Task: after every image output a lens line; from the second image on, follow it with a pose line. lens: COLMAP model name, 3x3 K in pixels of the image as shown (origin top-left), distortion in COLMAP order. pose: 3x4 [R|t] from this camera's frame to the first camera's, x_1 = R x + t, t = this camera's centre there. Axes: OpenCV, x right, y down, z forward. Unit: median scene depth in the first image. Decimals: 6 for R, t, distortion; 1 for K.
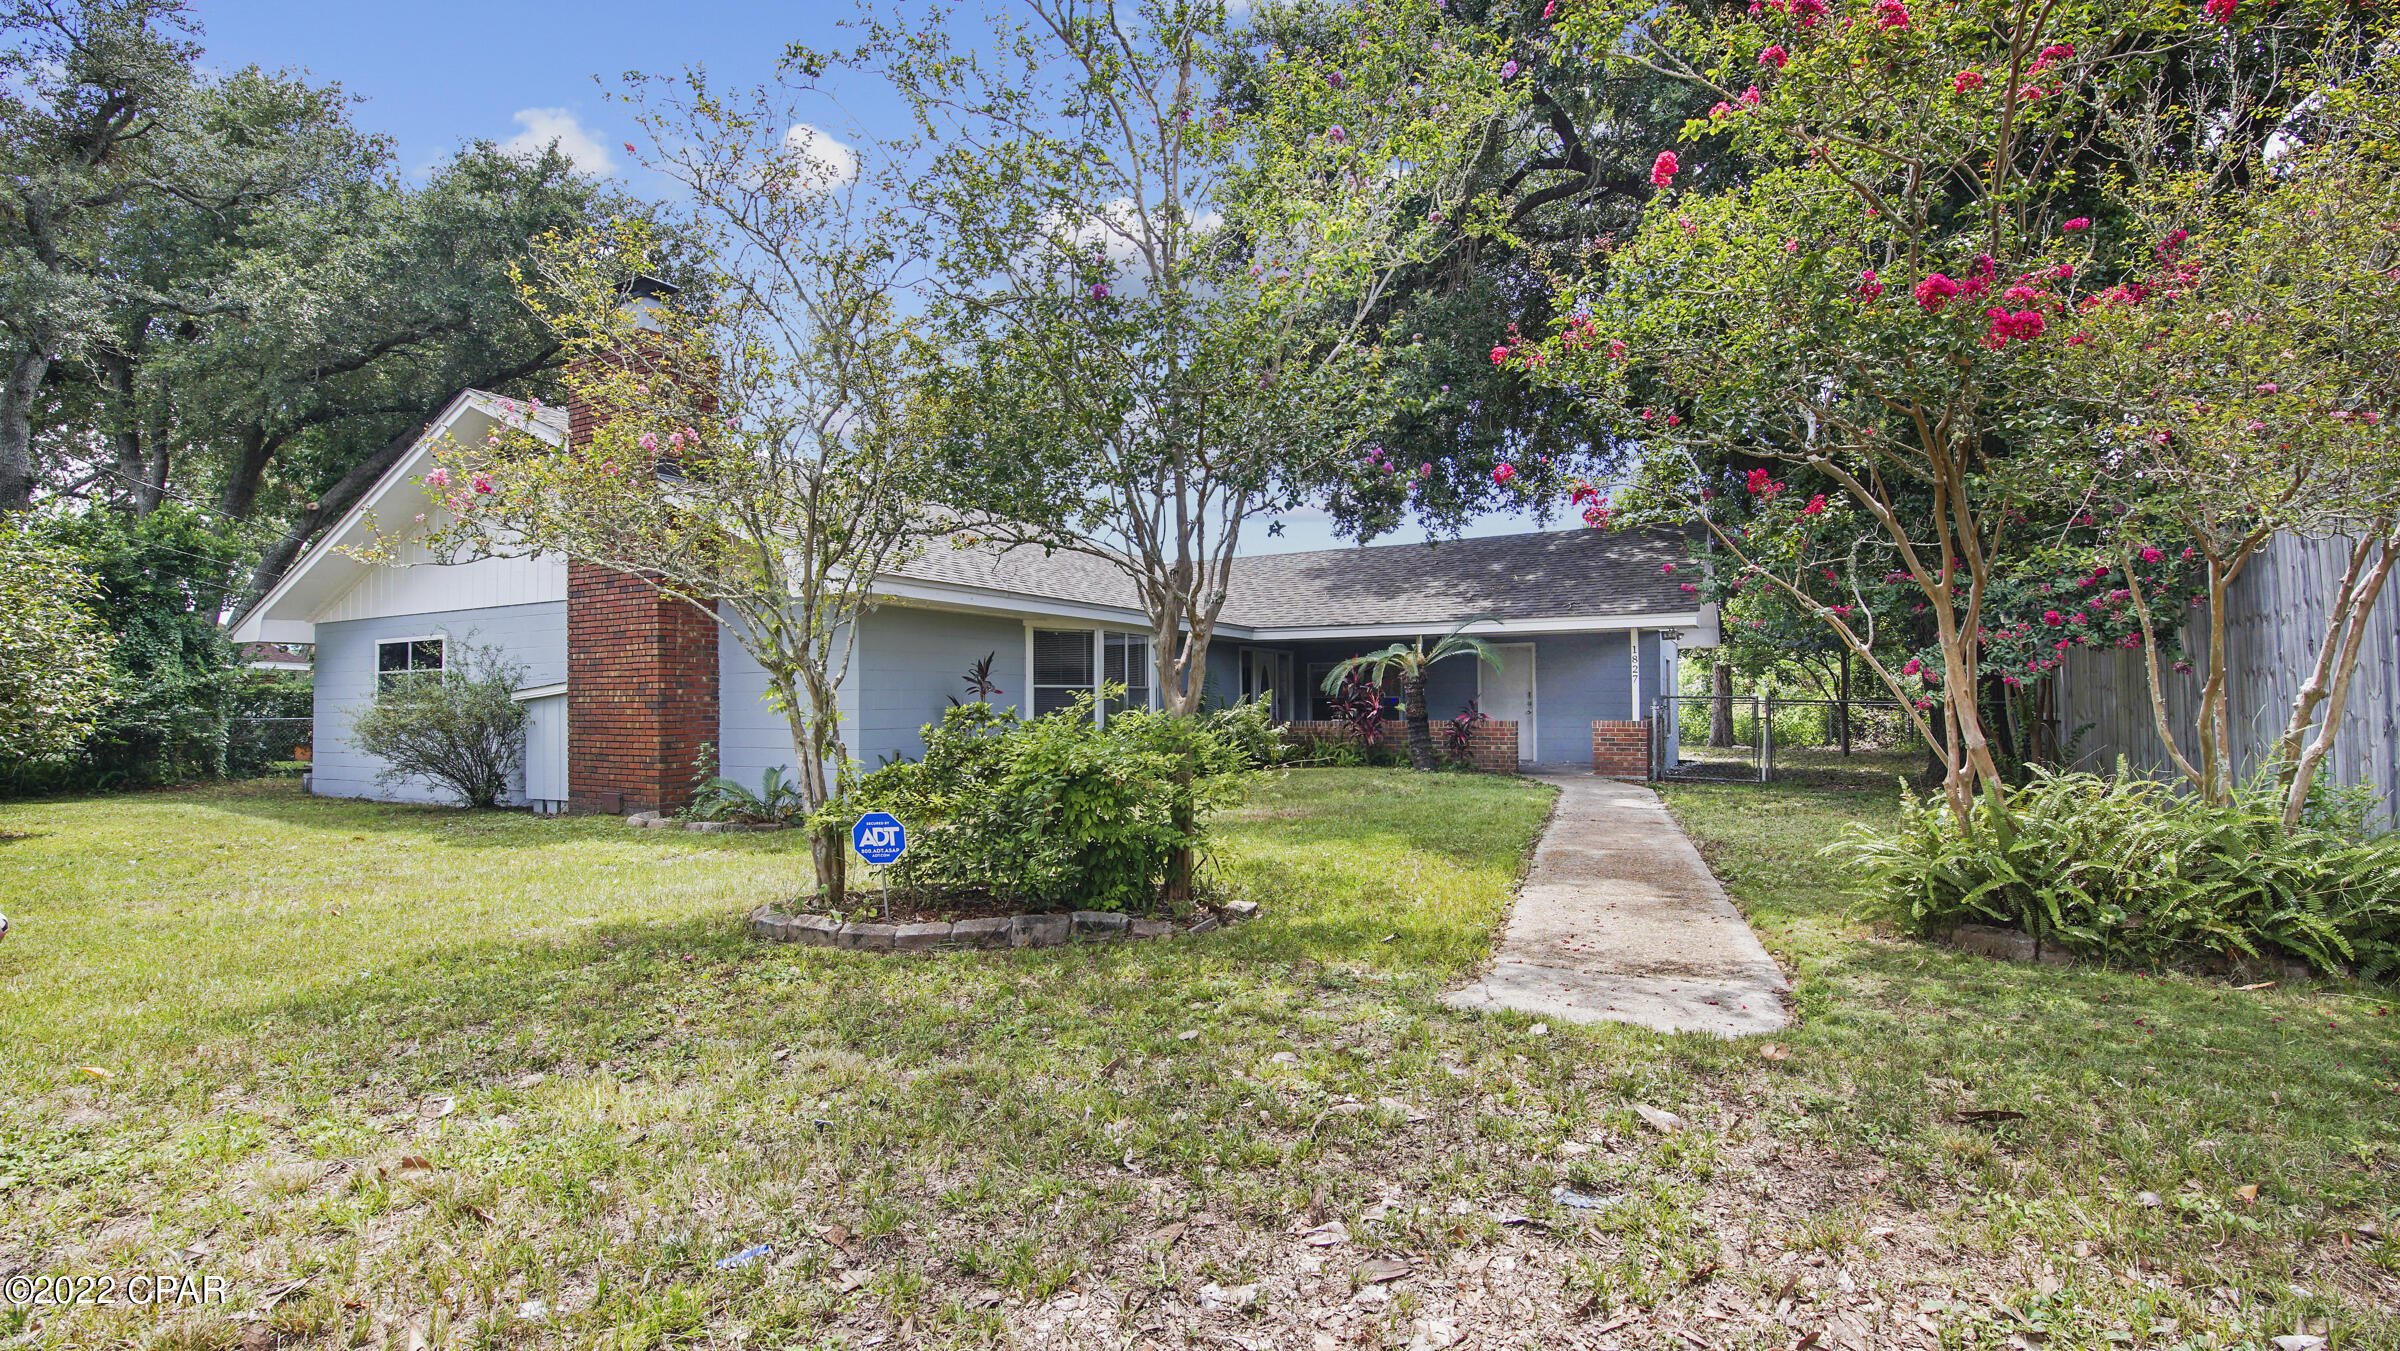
lens RADIAL K [[1050.7, 0, 1200.0], [0, 1050.7, 675.5], [0, 0, 1]] dist [0.035611, -0.018835]
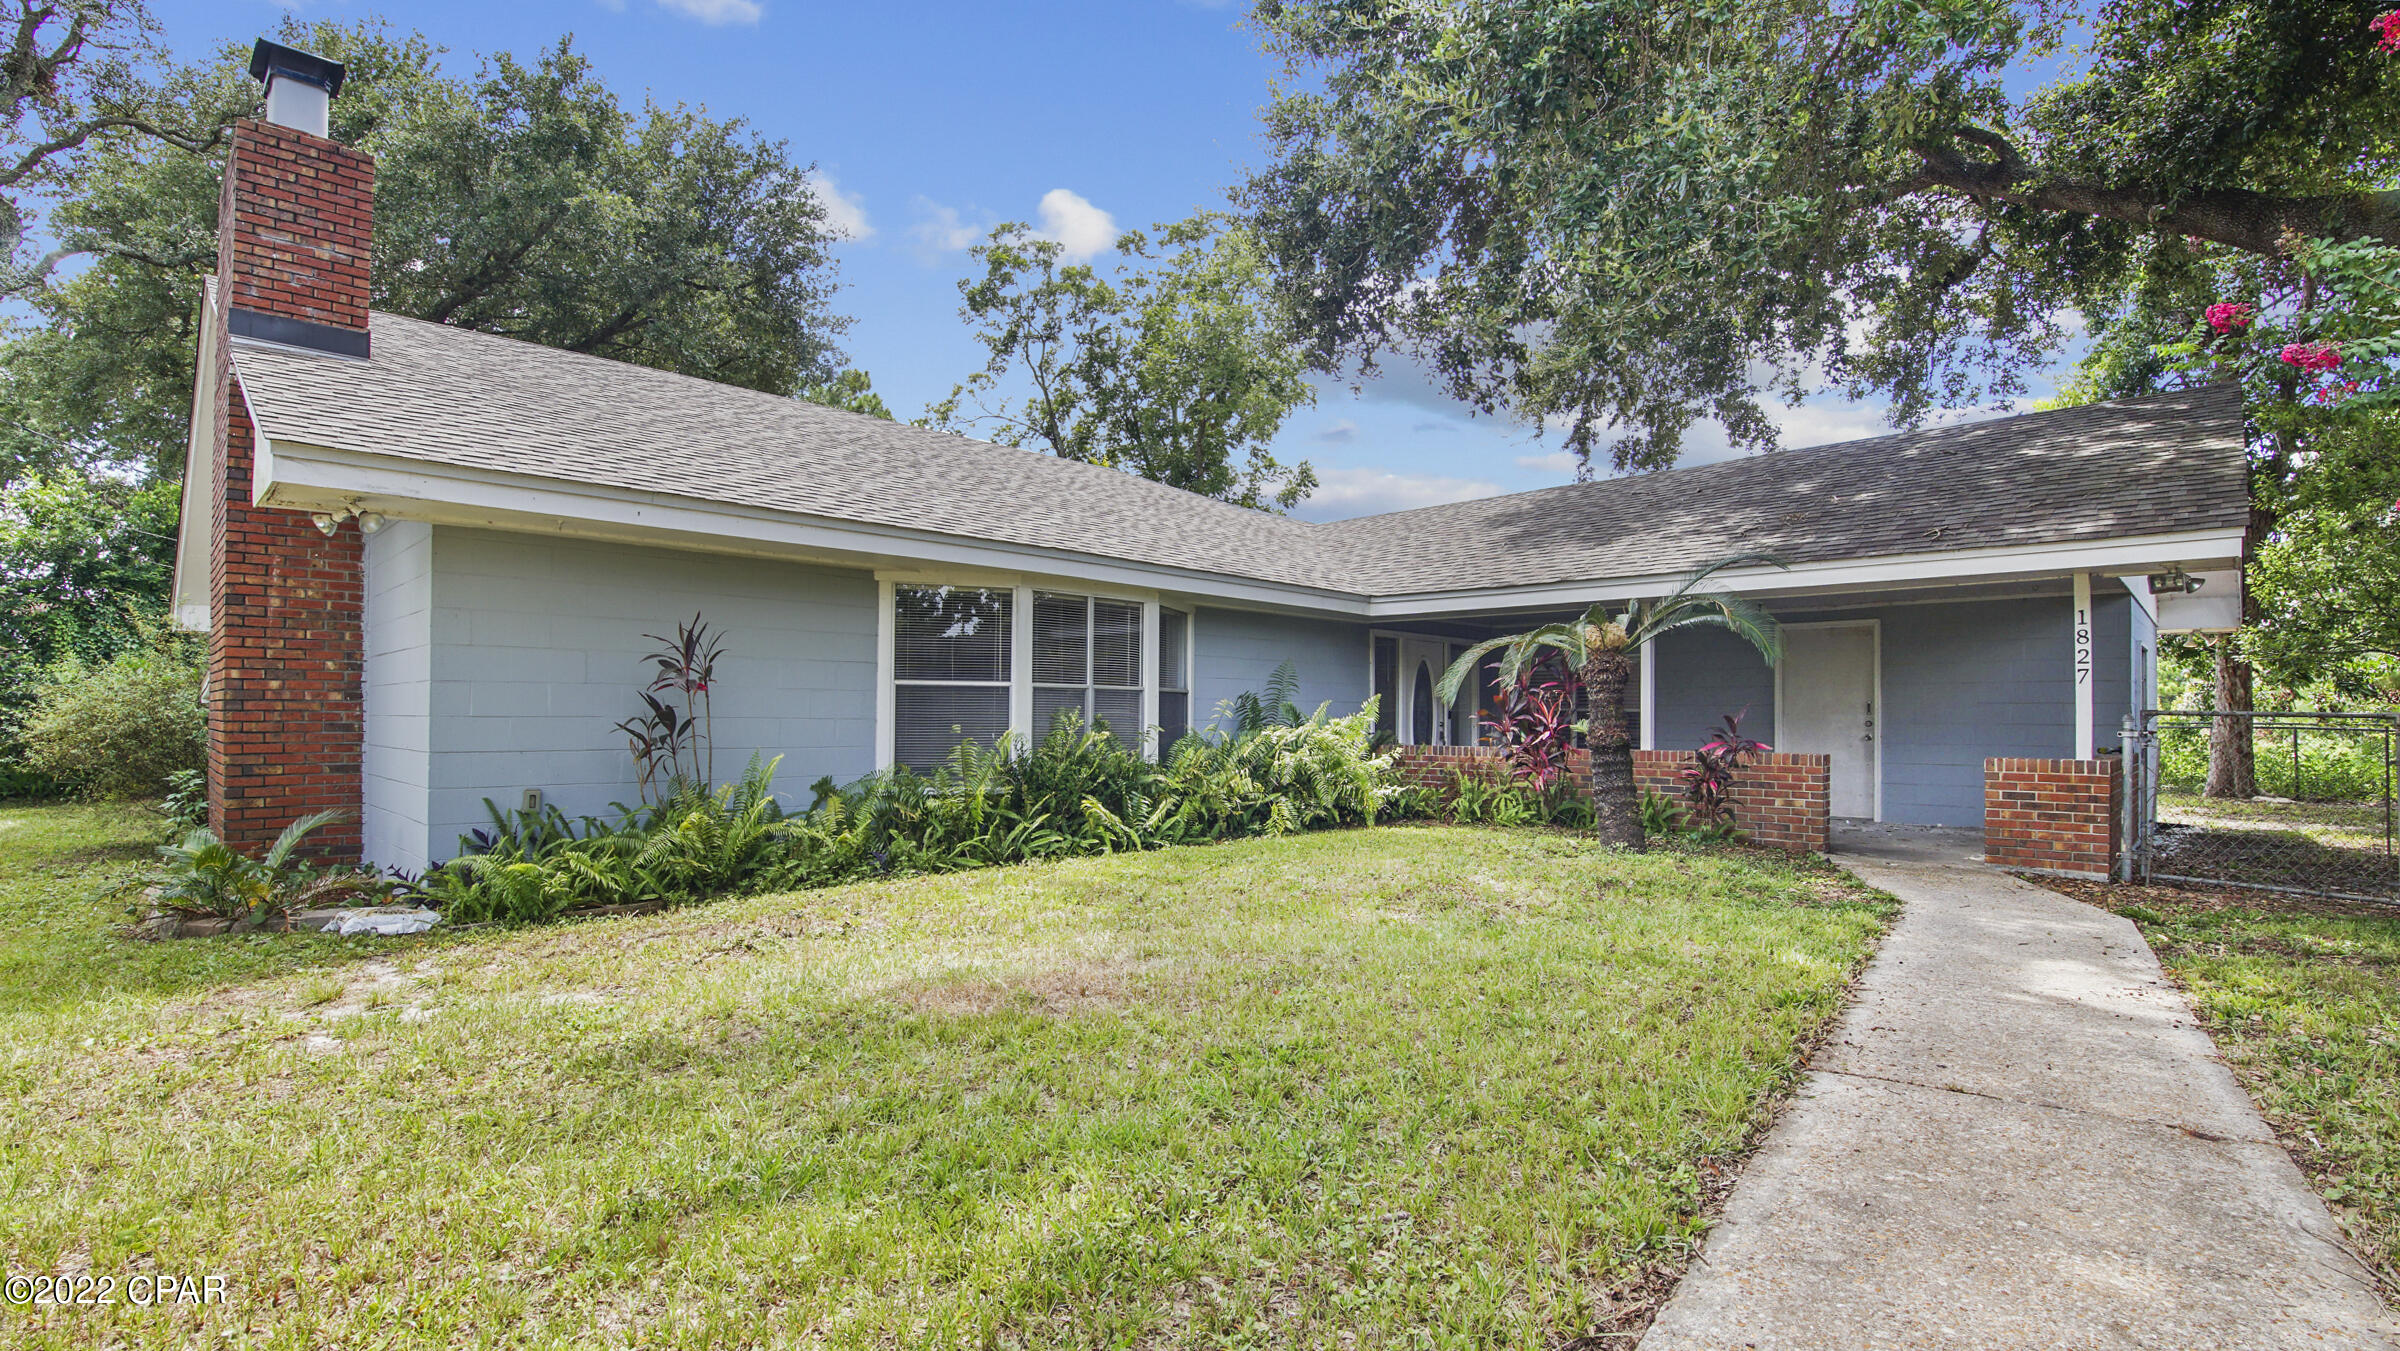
lens RADIAL K [[1107.1, 0, 1201.0], [0, 1107.1, 695.4], [0, 0, 1]] dist [-0.002879, -0.000514]
pose [[0.963416, 0.006503, -0.267931, 0.139053], [-0.004726, 0.999962, 0.007279, 0.009780], [0.267968, -0.005746, 0.963411, 0.356226]]
